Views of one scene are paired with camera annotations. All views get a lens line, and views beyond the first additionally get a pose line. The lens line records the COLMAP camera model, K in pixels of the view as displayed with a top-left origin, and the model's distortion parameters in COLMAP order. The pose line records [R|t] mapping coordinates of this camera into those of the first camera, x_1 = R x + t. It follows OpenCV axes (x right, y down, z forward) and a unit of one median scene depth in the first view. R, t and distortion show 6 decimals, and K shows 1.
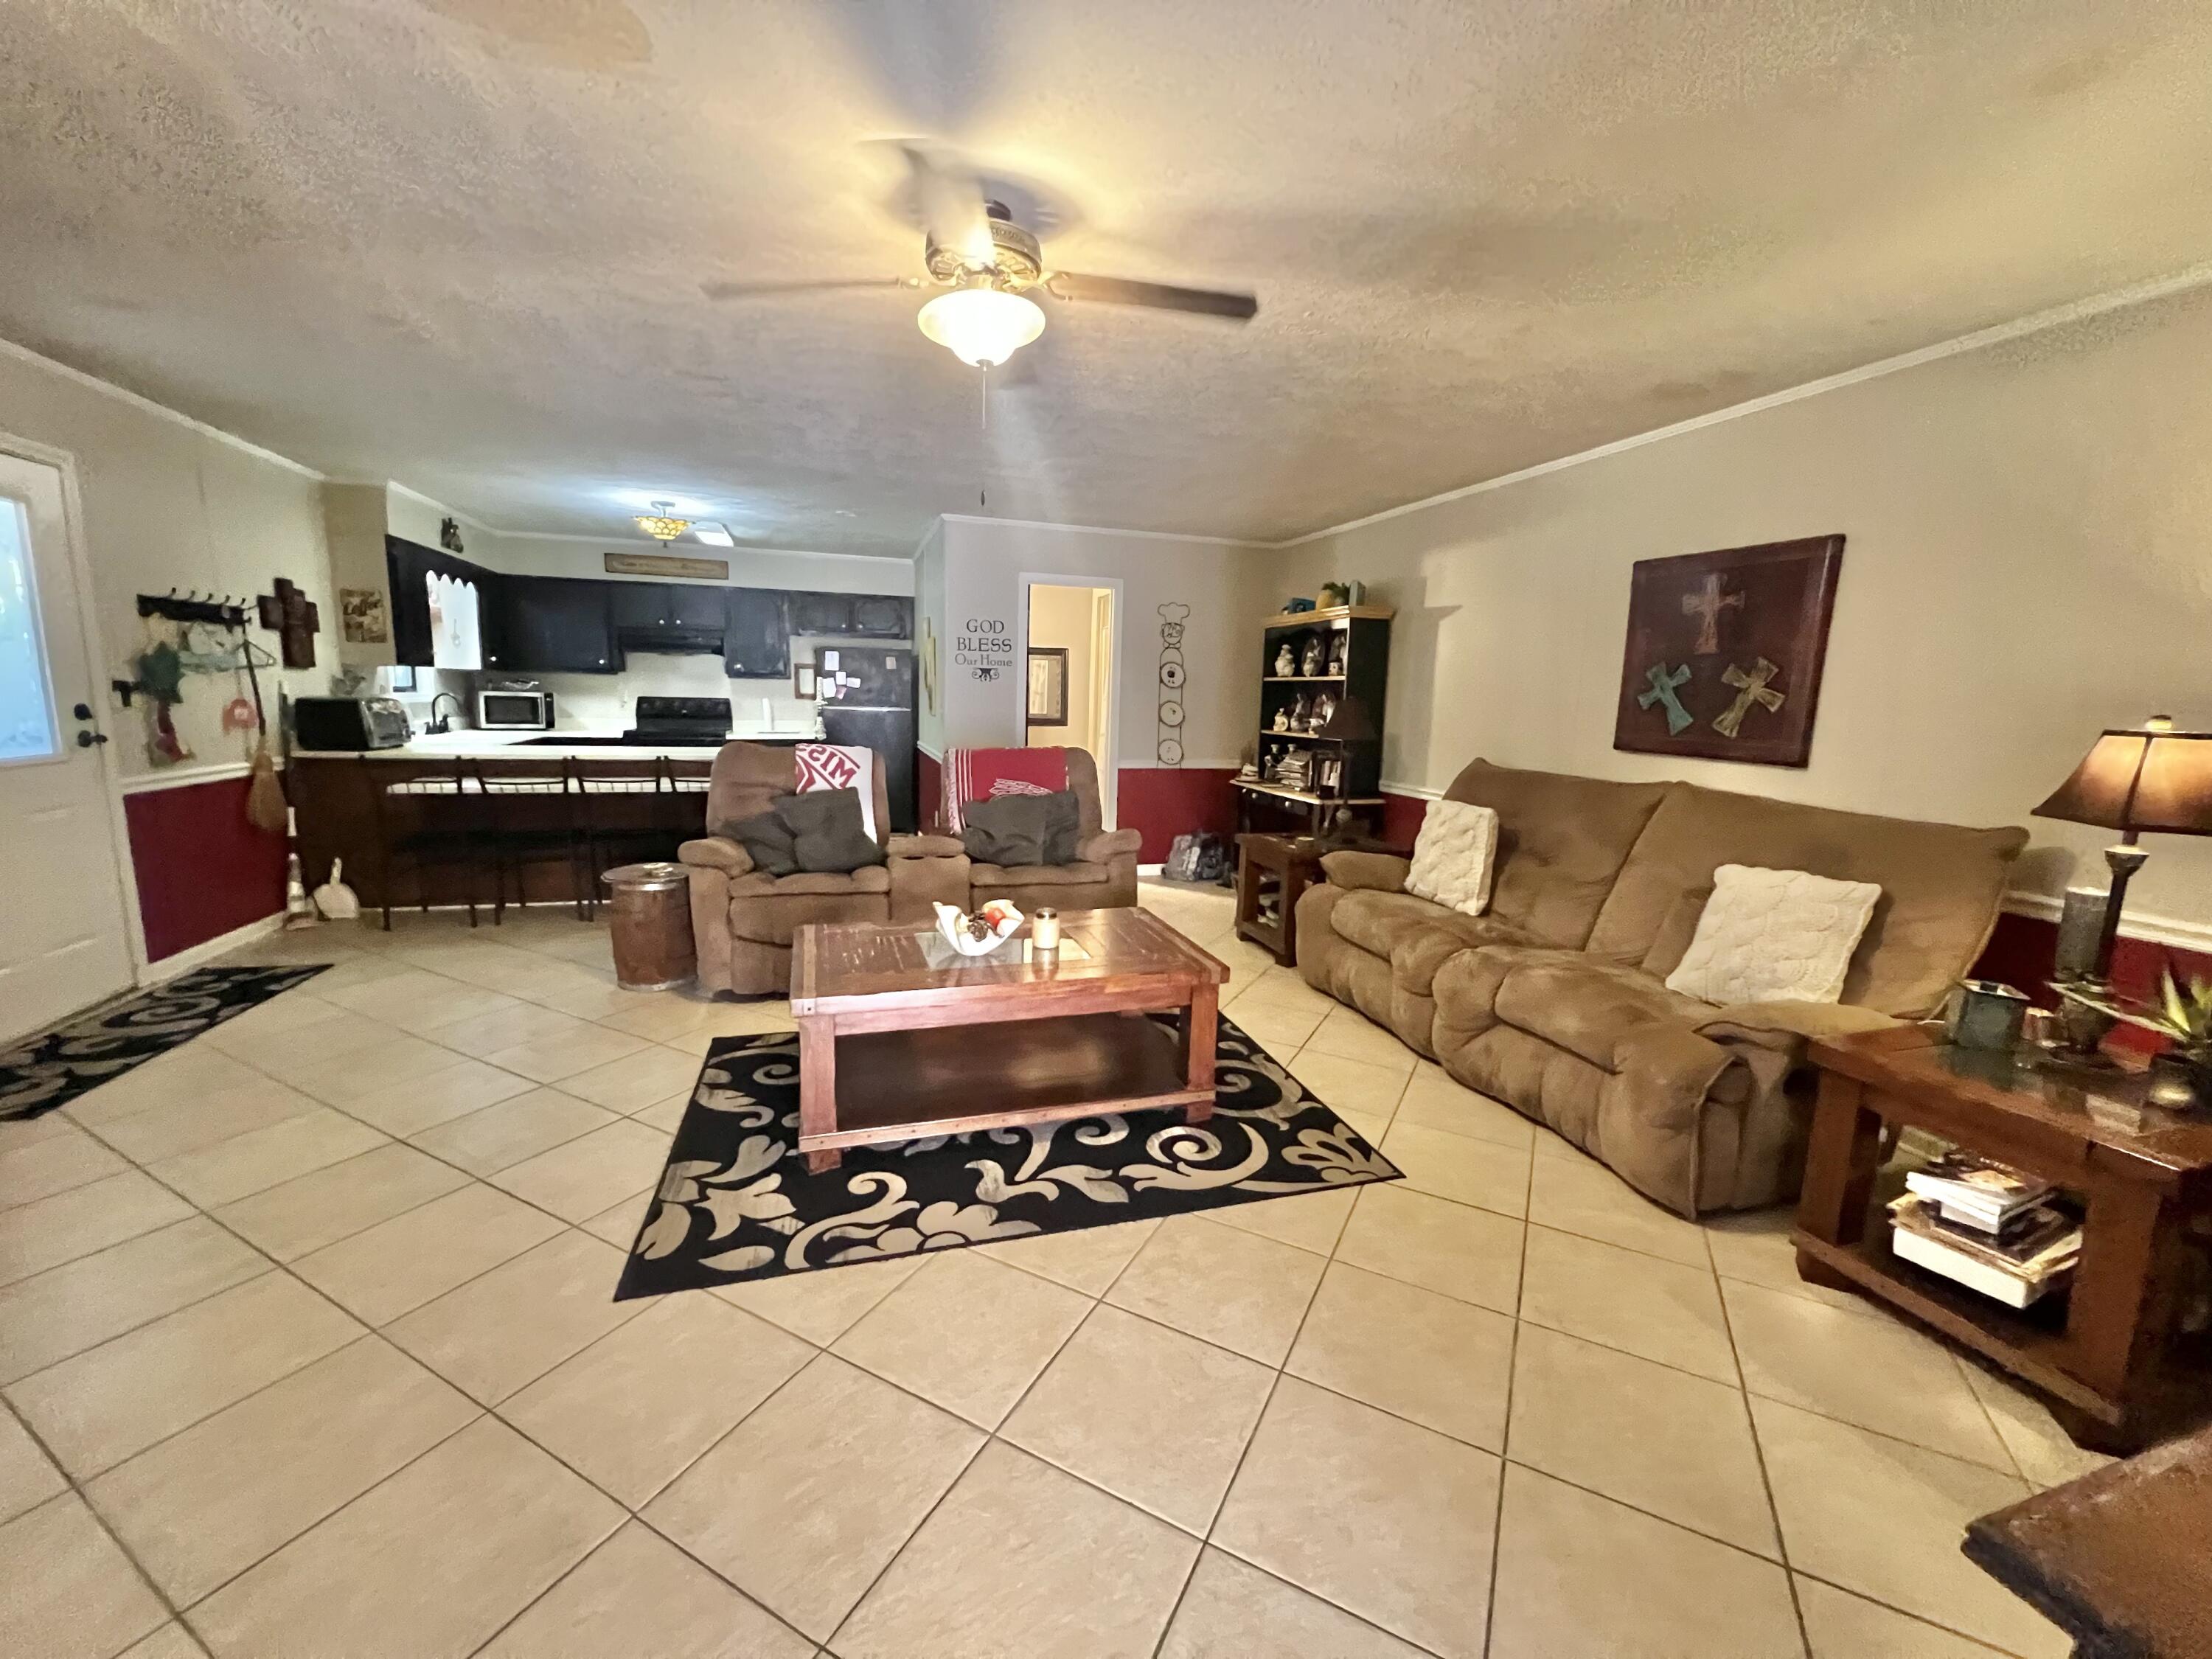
lens RADIAL K [[882.6, 0, 1103.0], [0, 882.6, 827.9], [0, 0, 1]] dist [0.002412, 0.000370]
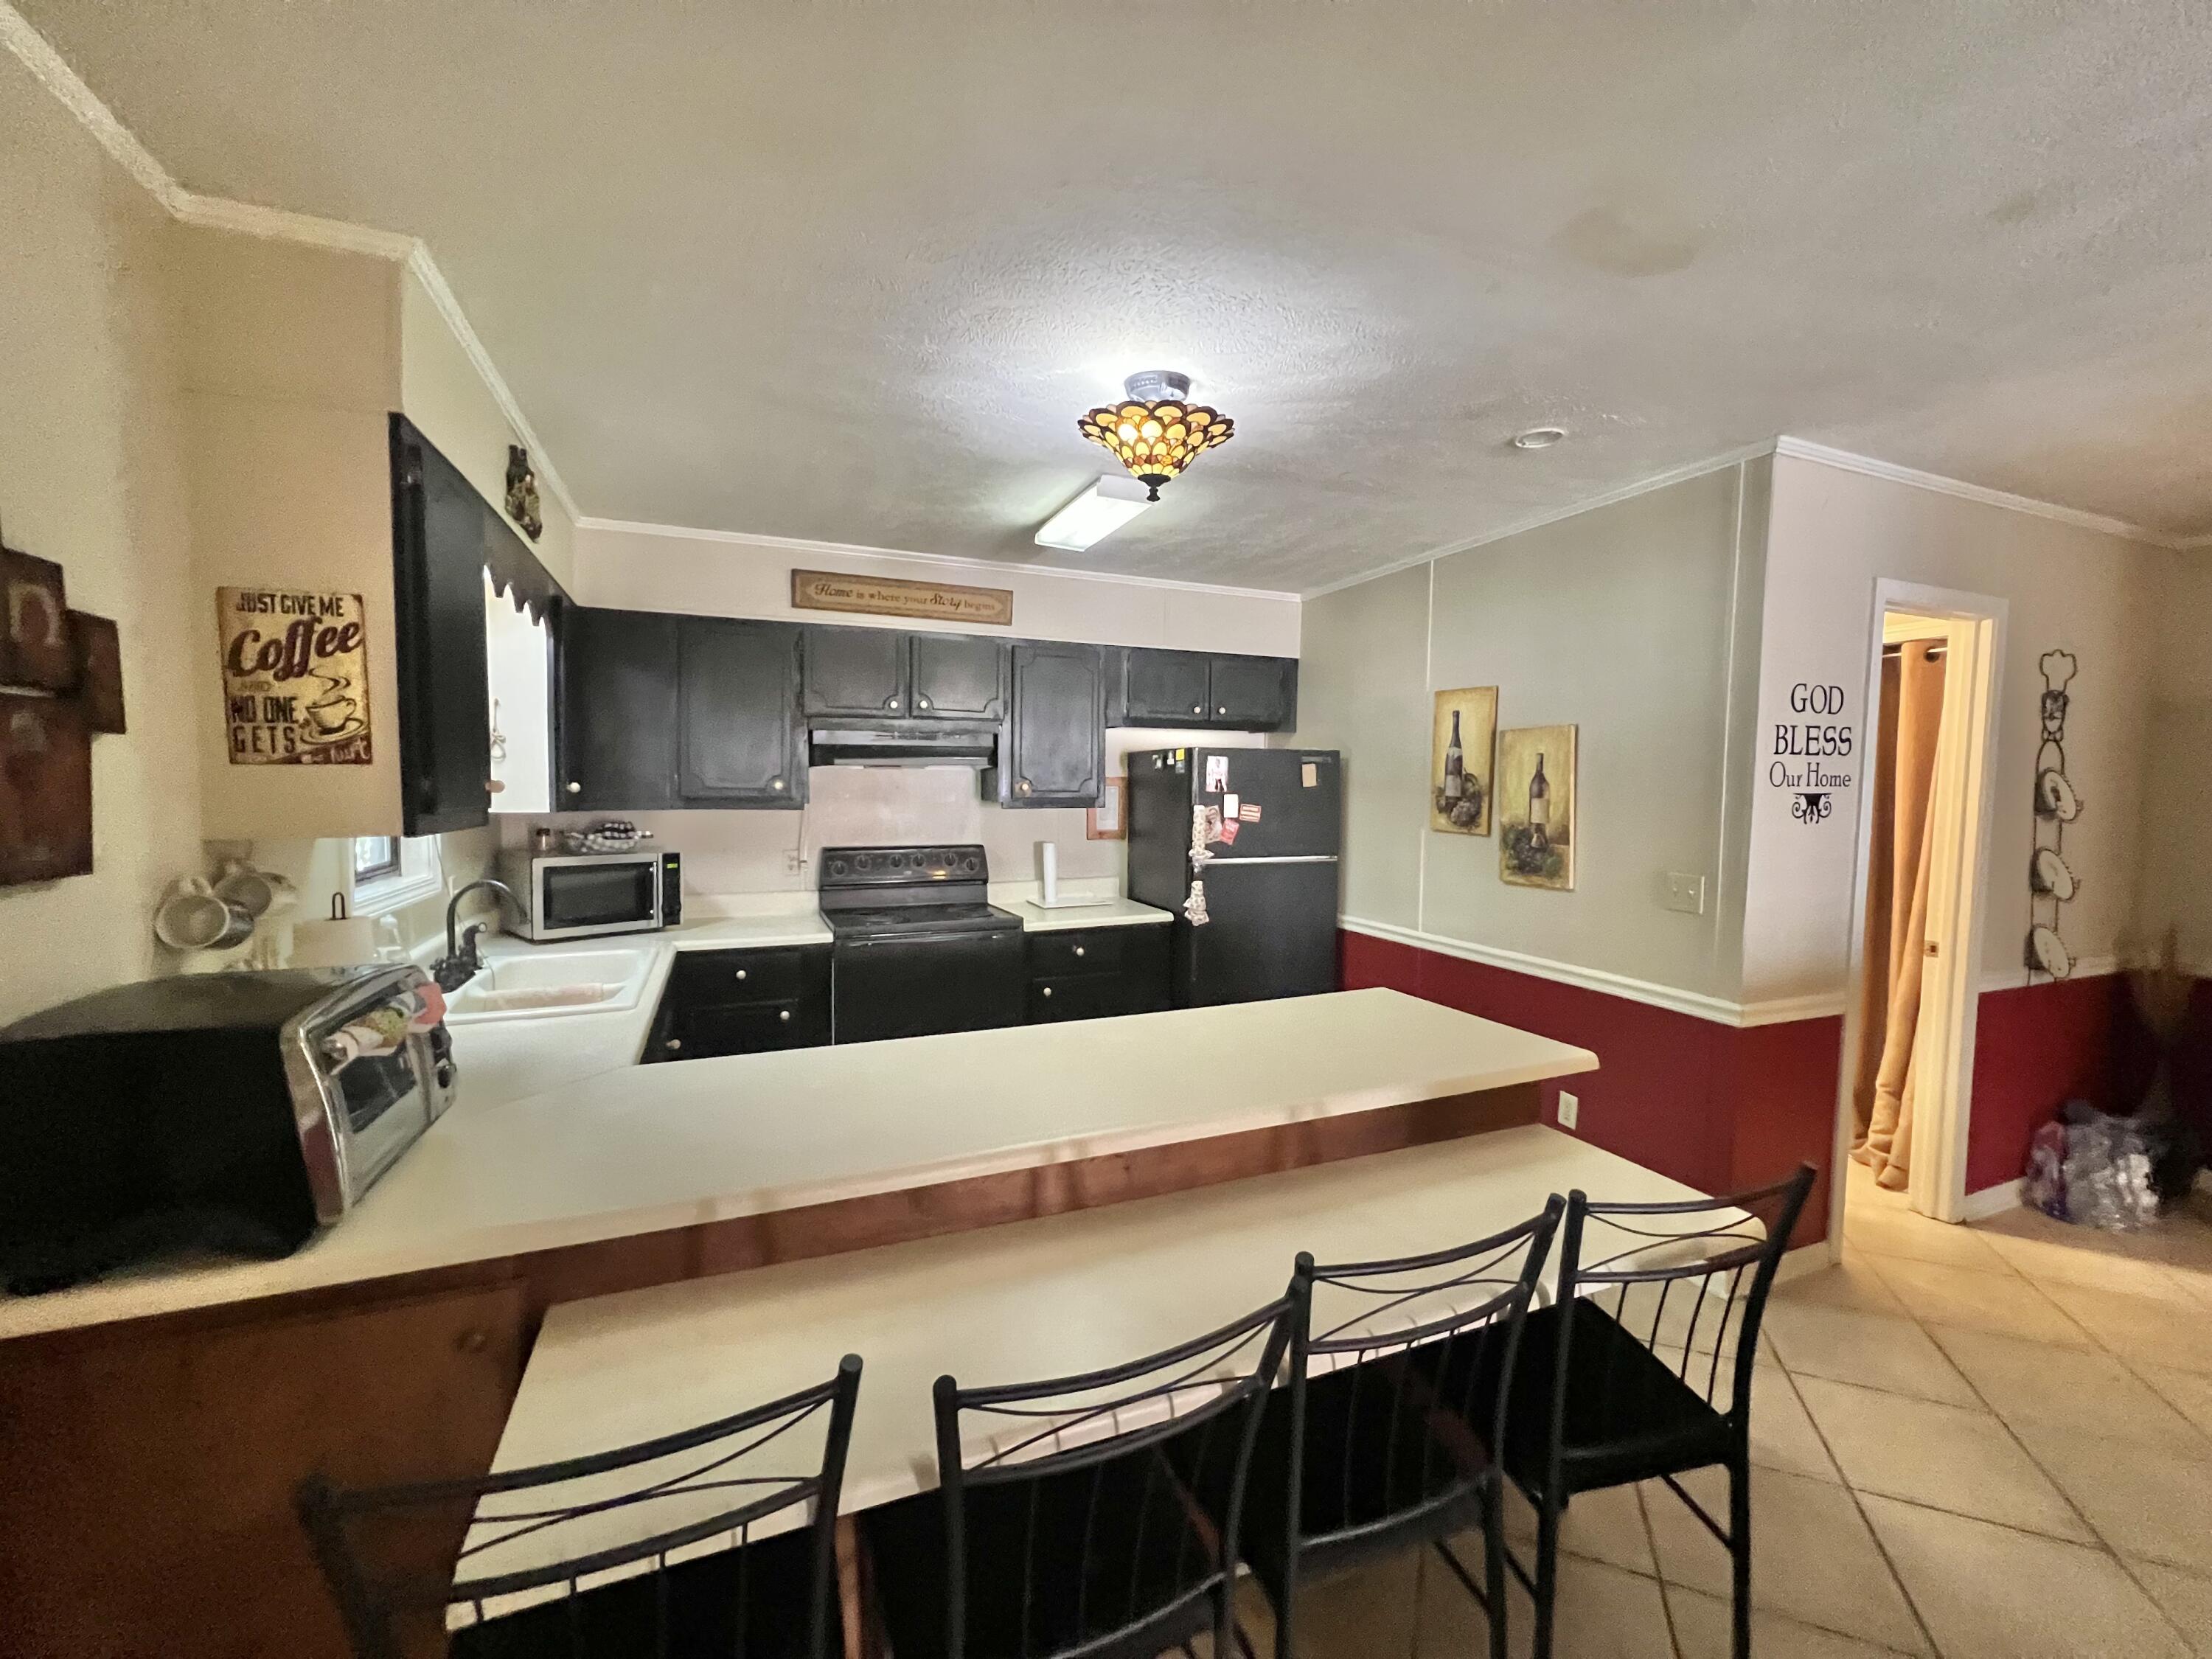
lens RADIAL K [[882.6, 0, 1107.5], [0, 882.6, 831.7], [0, 0, 1]] dist [0.002412, 0.000370]
pose [[0.995148, -0.024056, 0.095407, -0.526213], [0.033060, 0.995028, -0.093947, -0.133756], [-0.092673, 0.096646, 0.990995, 0.606292]]
